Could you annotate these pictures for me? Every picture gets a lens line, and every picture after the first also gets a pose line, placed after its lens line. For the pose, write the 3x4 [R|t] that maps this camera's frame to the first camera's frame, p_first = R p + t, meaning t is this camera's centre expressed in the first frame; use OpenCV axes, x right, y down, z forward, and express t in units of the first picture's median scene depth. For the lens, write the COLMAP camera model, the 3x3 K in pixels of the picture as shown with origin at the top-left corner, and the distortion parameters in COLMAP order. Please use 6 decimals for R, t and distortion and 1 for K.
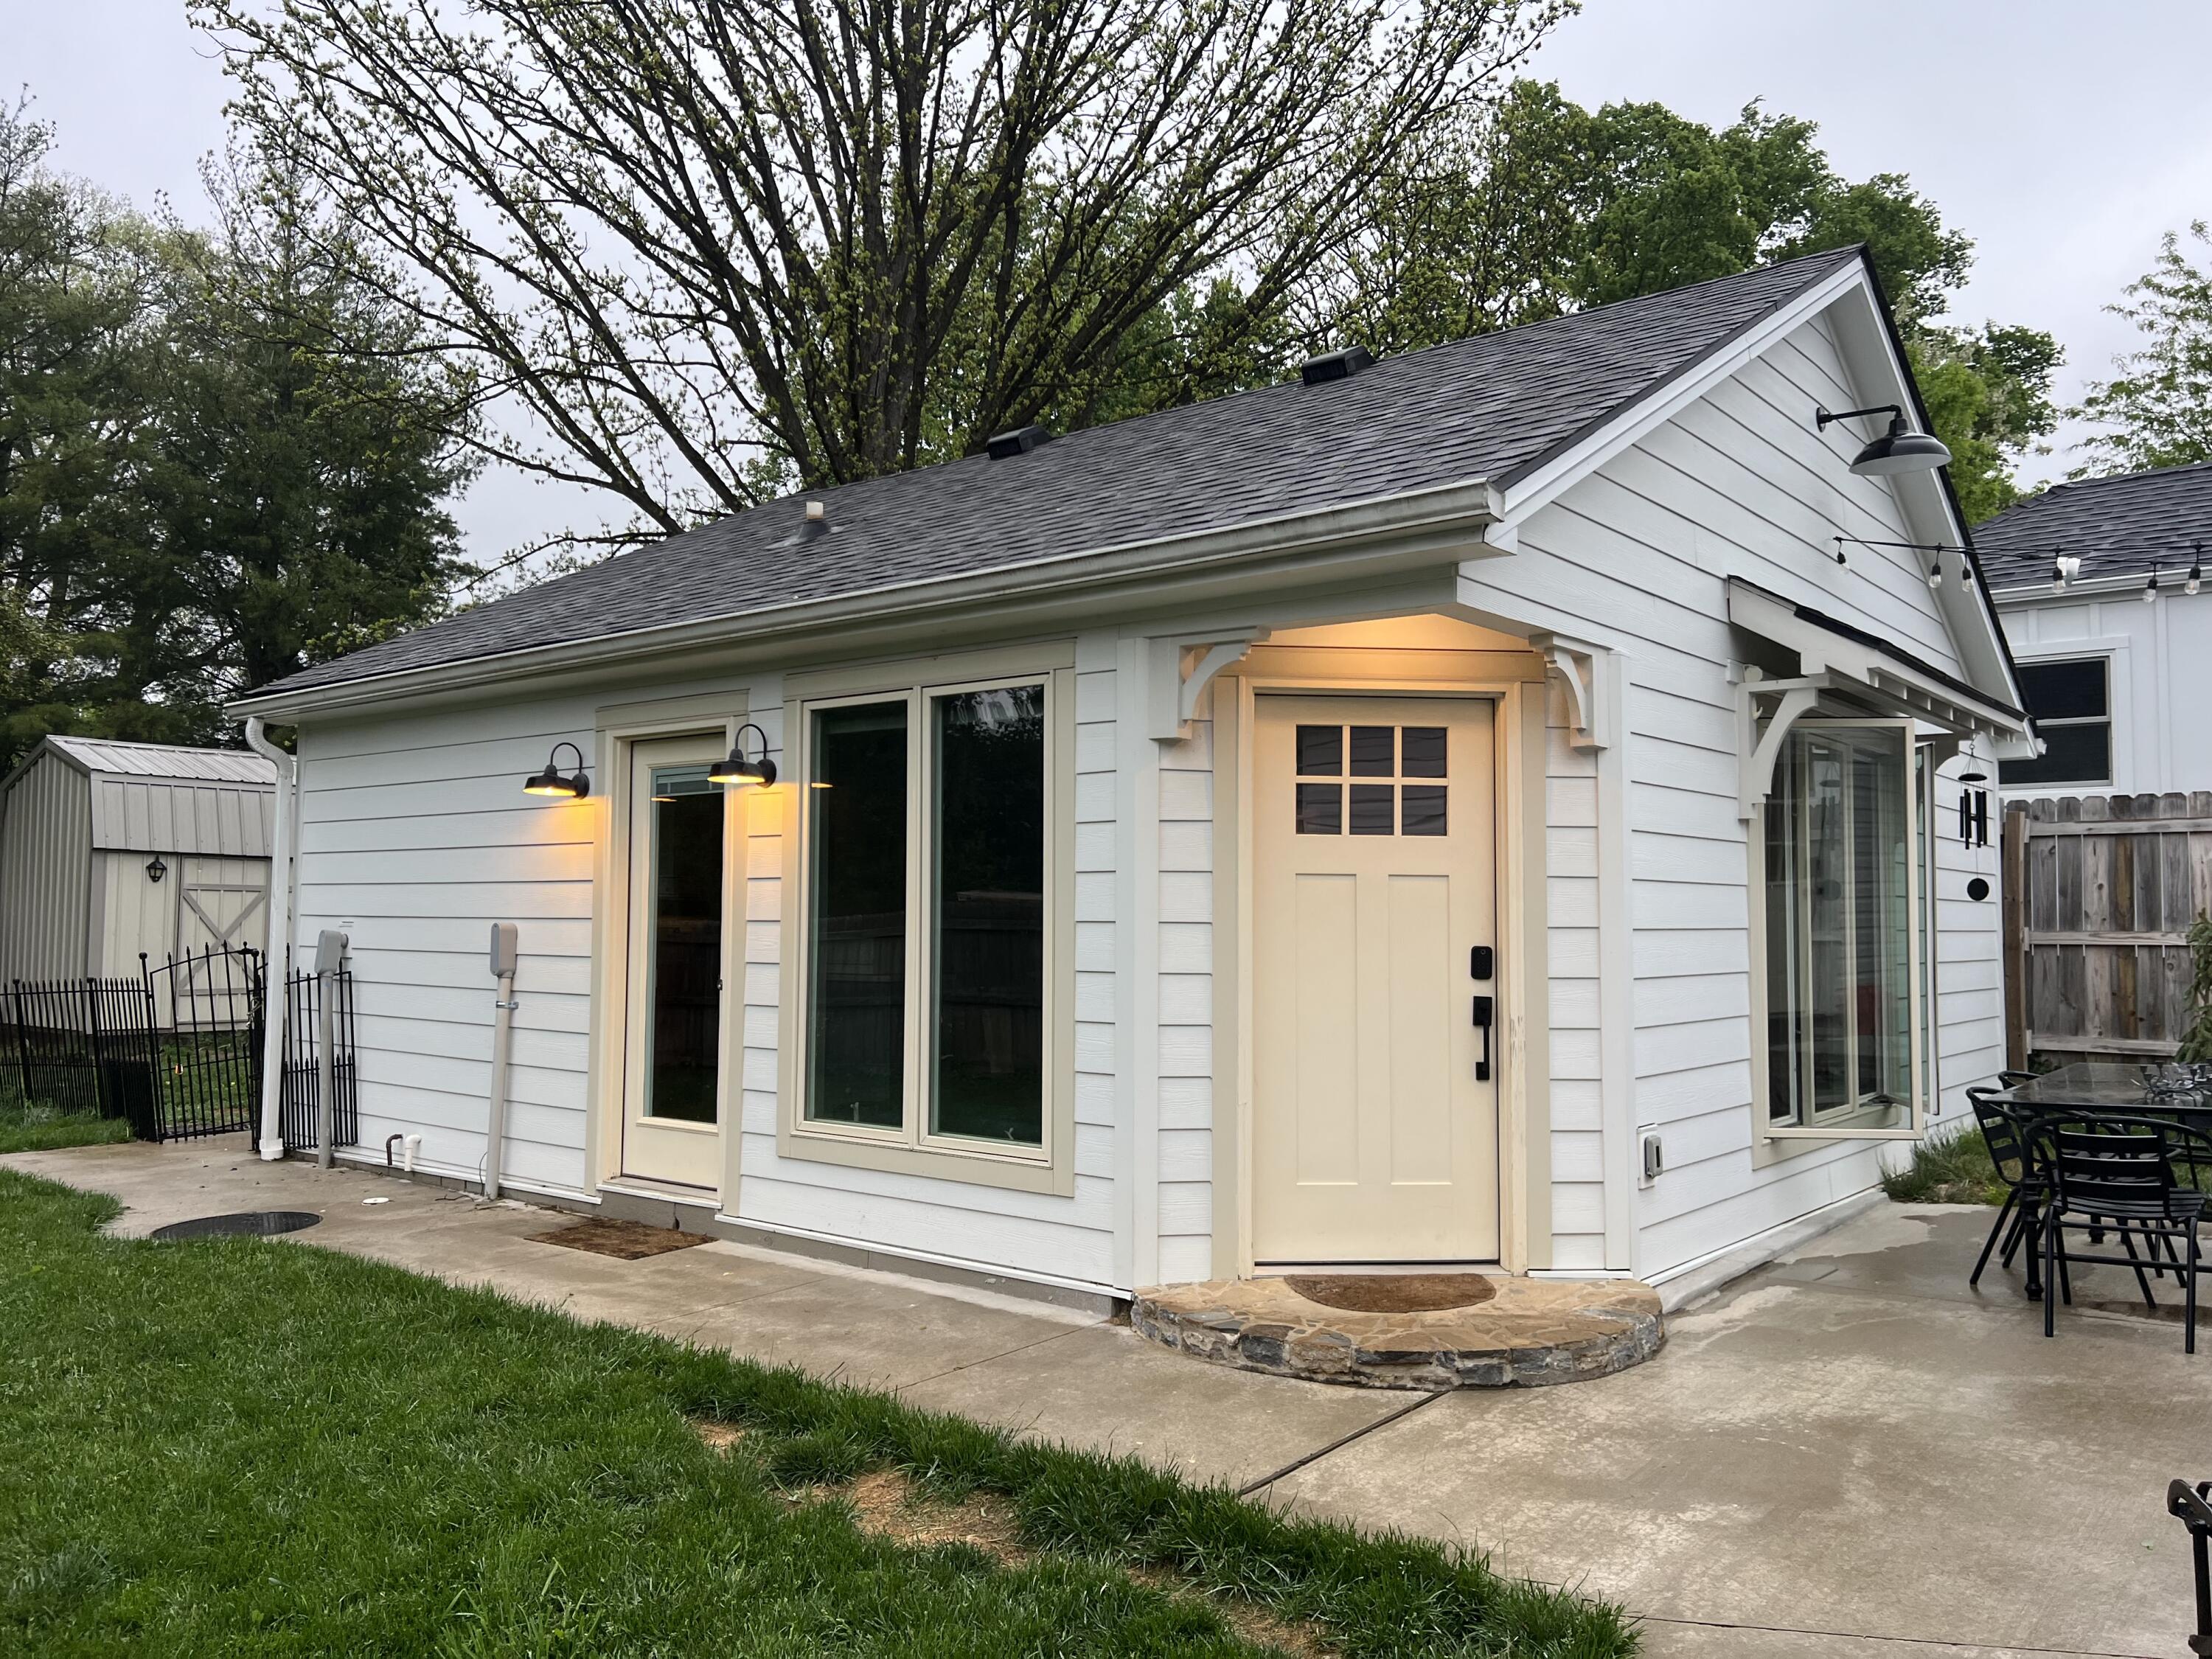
lens RADIAL K [[1678.2, 0, 1108.1], [0, 1678.2, 831.0], [0, 0, 1]] dist [0.039768, -0.018464]
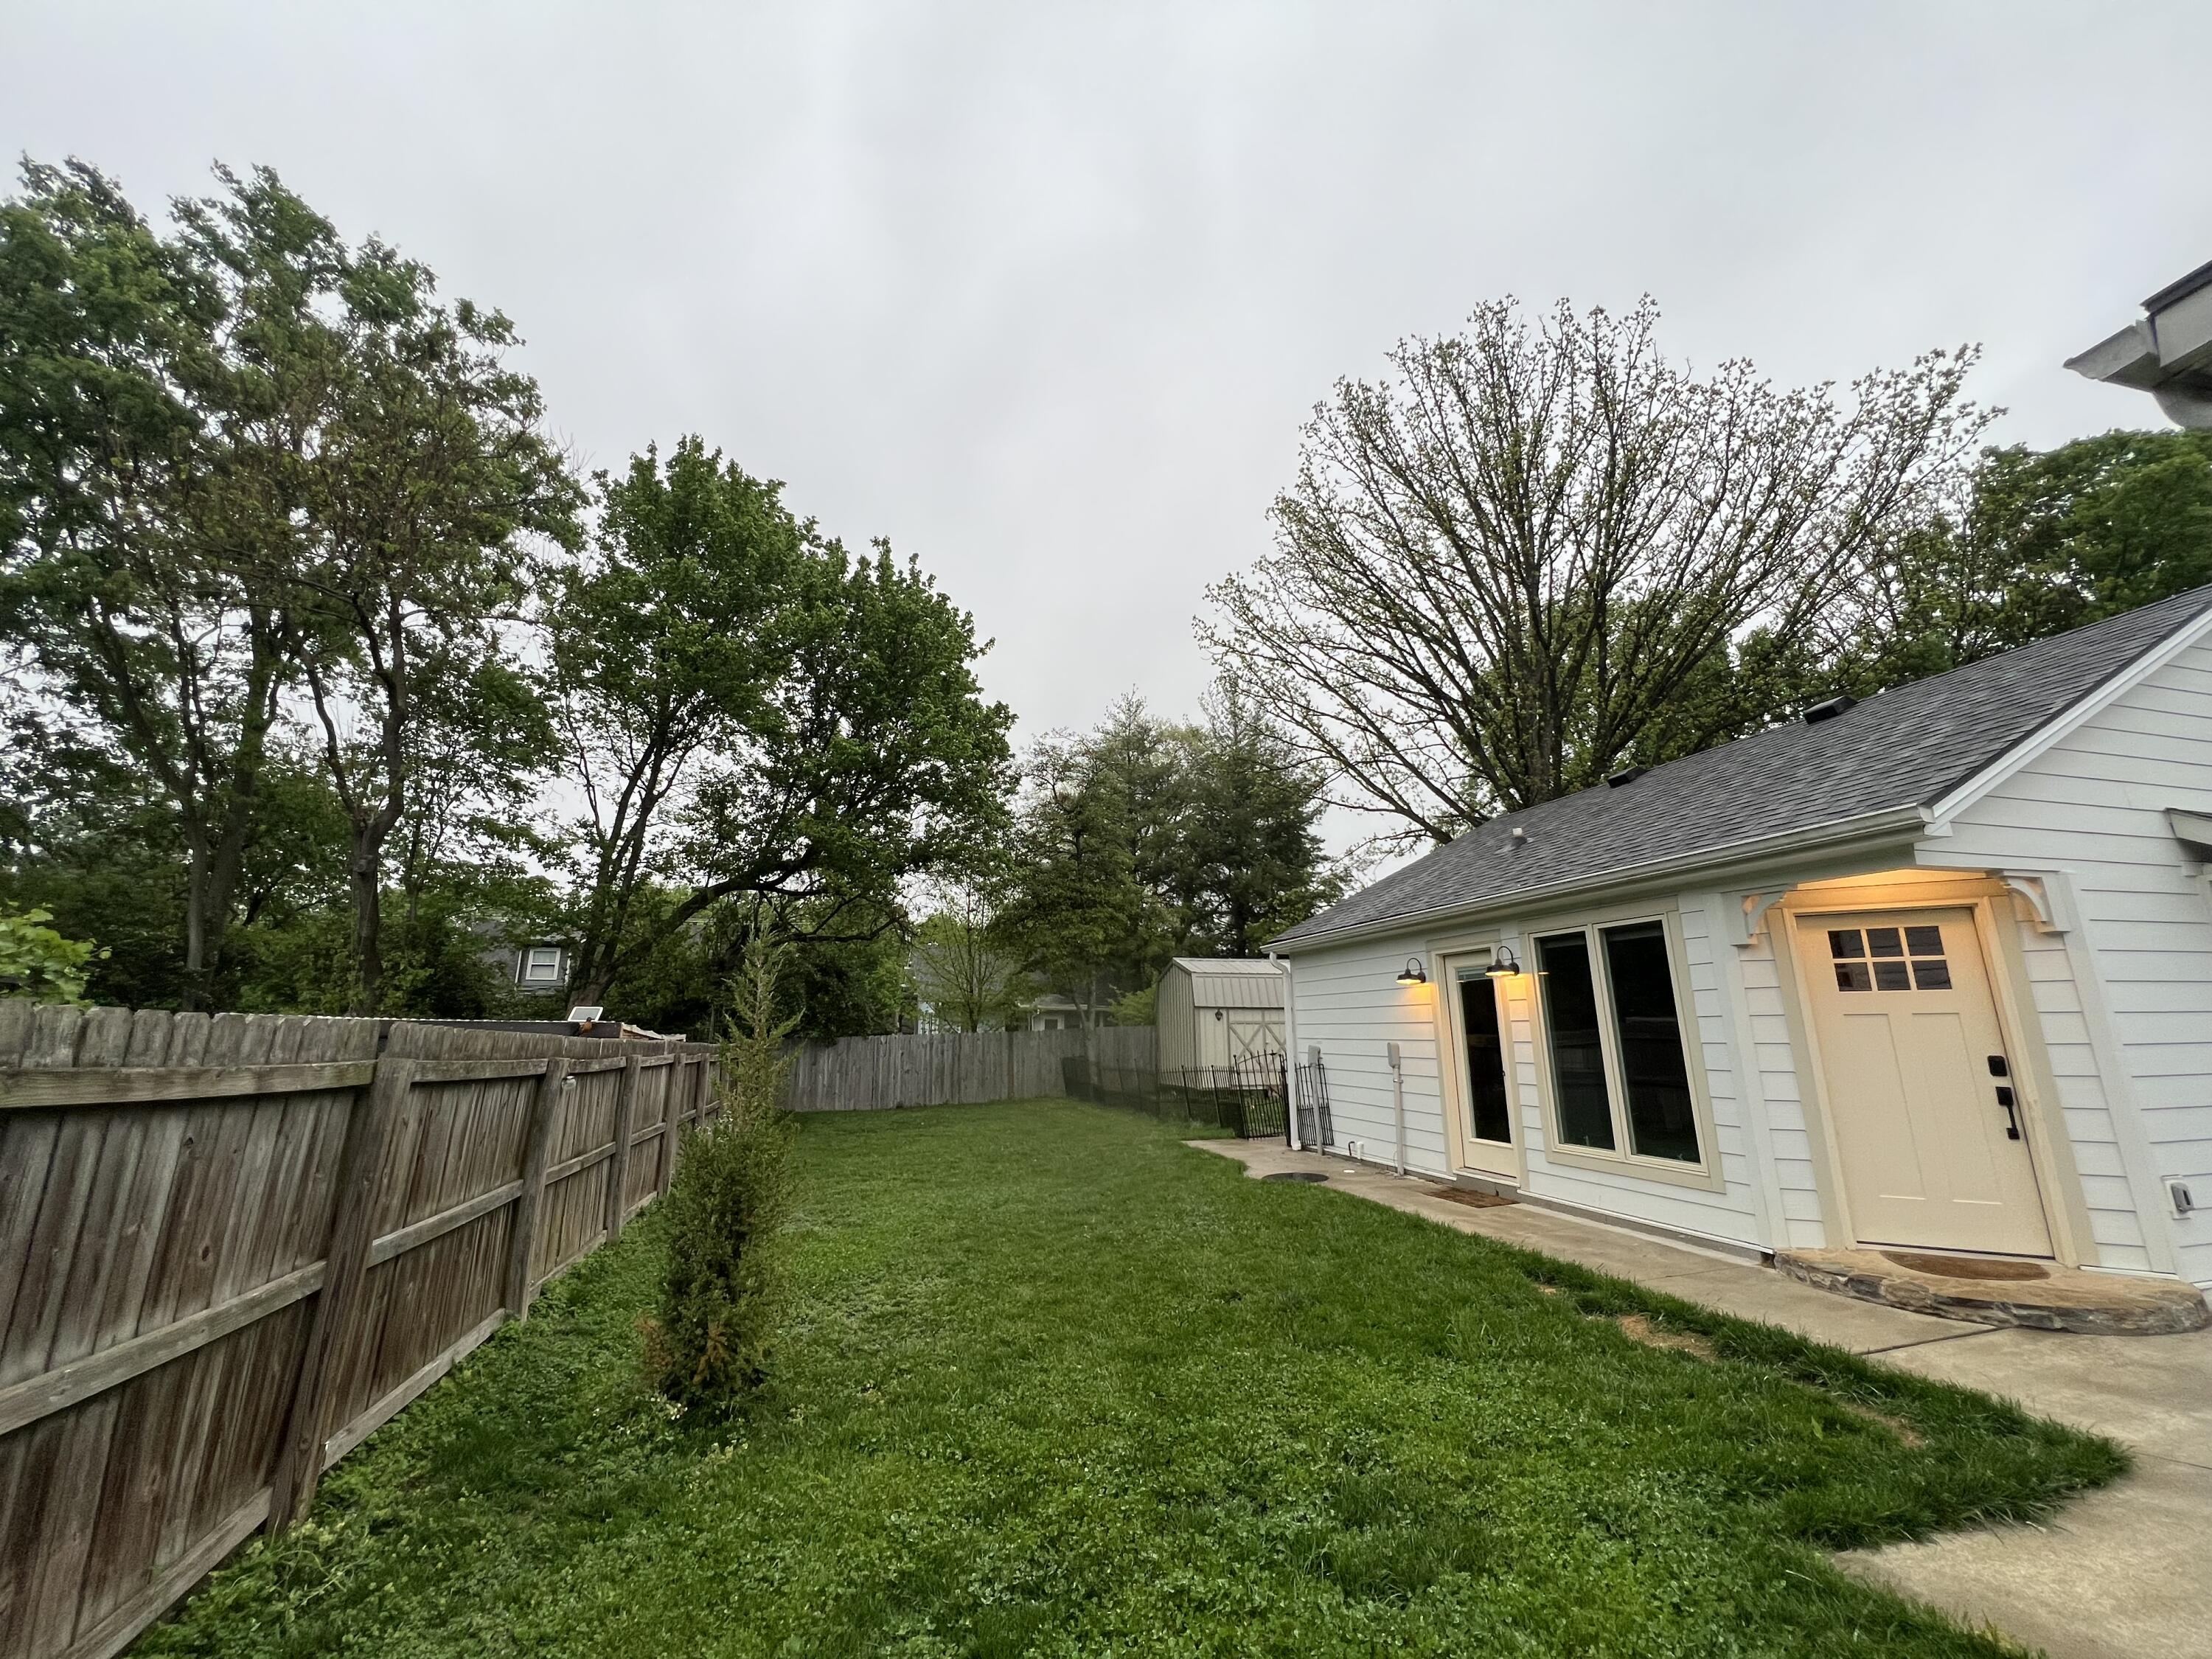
lens RADIAL K [[885.5, 0, 1101.4], [0, 885.5, 822.6], [0, 0, 1]] dist [0.002769, -0.000447]
pose [[0.816967, -0.147290, -0.557557, 0.017573], [0.045276, 0.980231, -0.192606, -0.022773], [0.574904, 0.132109, 0.807486, -0.199798]]
